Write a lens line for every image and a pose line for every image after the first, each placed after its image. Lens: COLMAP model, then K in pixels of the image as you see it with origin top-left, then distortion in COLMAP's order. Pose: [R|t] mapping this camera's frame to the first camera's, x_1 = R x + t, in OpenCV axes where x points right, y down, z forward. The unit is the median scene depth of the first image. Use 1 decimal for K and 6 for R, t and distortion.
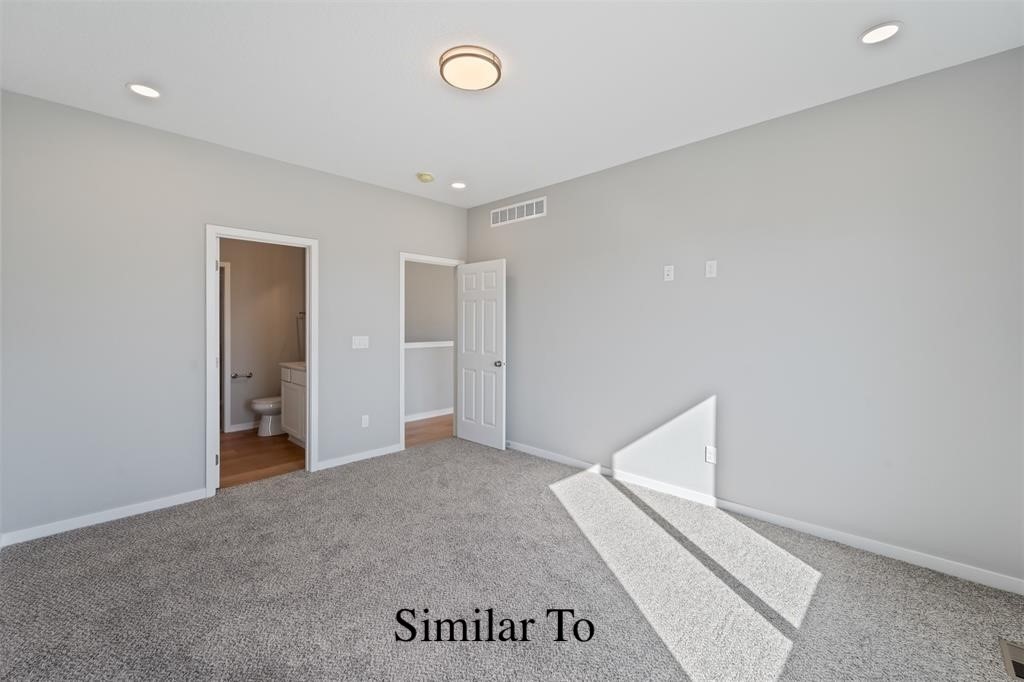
lens RADIAL K [[425.8, 0, 510.7], [0, 425.8, 326.0], [0, 0, 1]] dist [-0.001574, -0.000282]
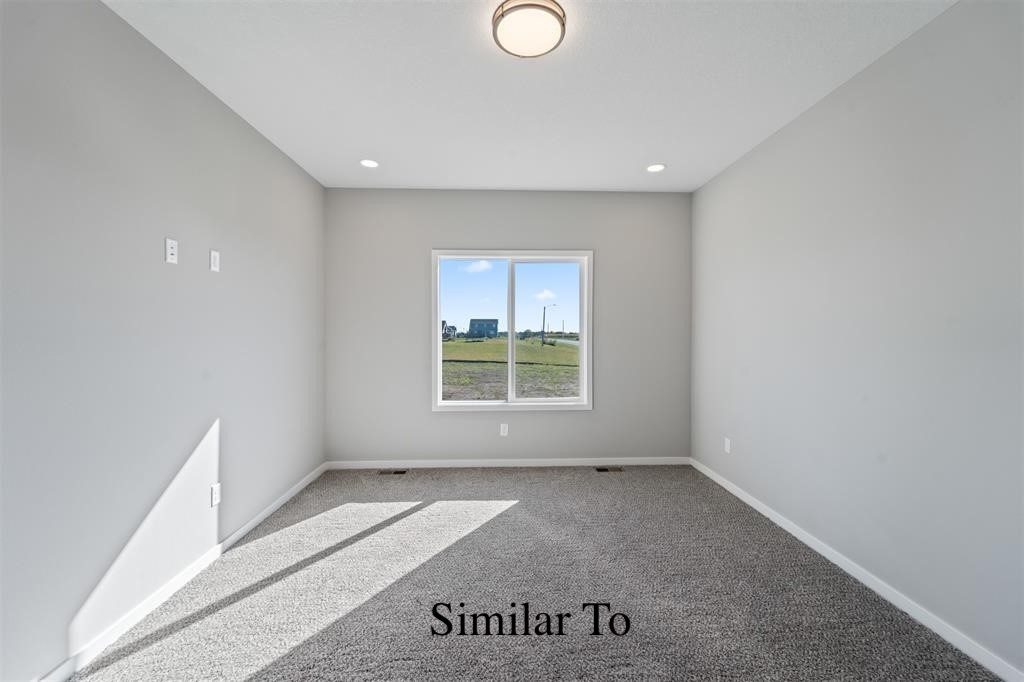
lens RADIAL K [[417.0, 0, 515.1], [0, 417.0, 337.2], [0, 0, 1]] dist [0.002366, -0.000467]
pose [[-0.729185, -0.012964, 0.684194, -0.437737], [0.000378, 0.999813, 0.019347, -0.006525], [-0.684317, 0.014366, -0.729043, 1.100842]]
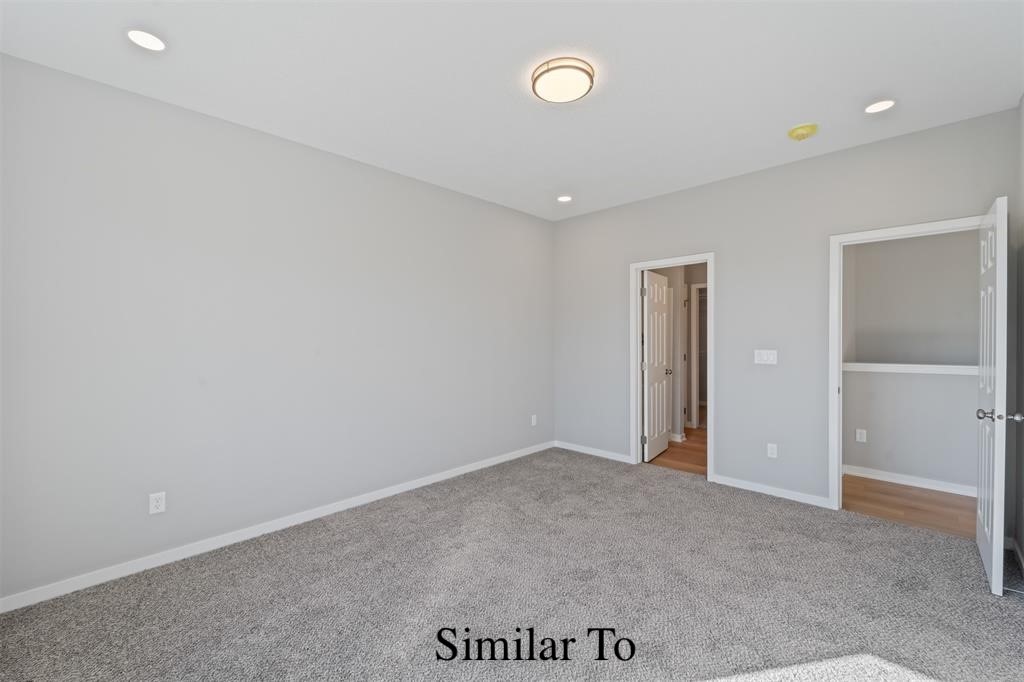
lens RADIAL K [[415.3, 0, 511.8], [0, 415.3, 345.9], [0, 0, 1]] dist [0.000159, -0.000063]
pose [[-0.000728, 0.015918, -0.999873, 0.596763], [-0.003248, 0.999868, 0.015920, 0.004691], [0.999994, 0.003259, -0.000676, 0.597273]]
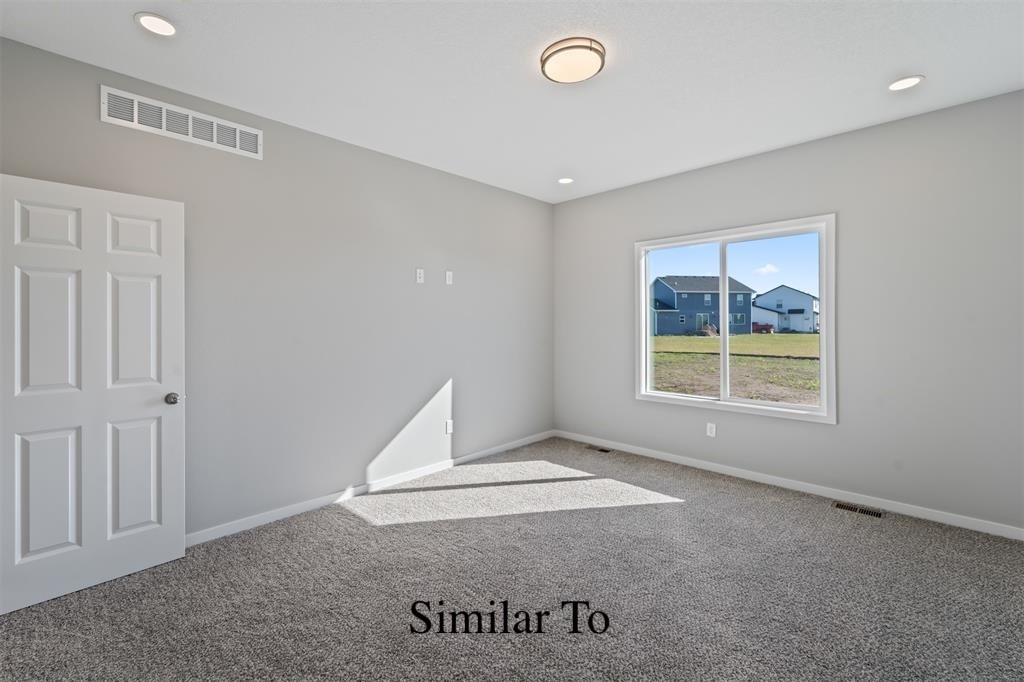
lens RADIAL K [[436.7, 0, 487.7], [0, 436.7, 327.3], [0, 0, 1]] dist [0.000188, -0.000492]
pose [[0.022008, -0.015519, 0.999637, -0.746740], [0.010227, 0.999831, 0.015297, -0.006962], [-0.999705, 0.009887, 0.022163, 0.797956]]
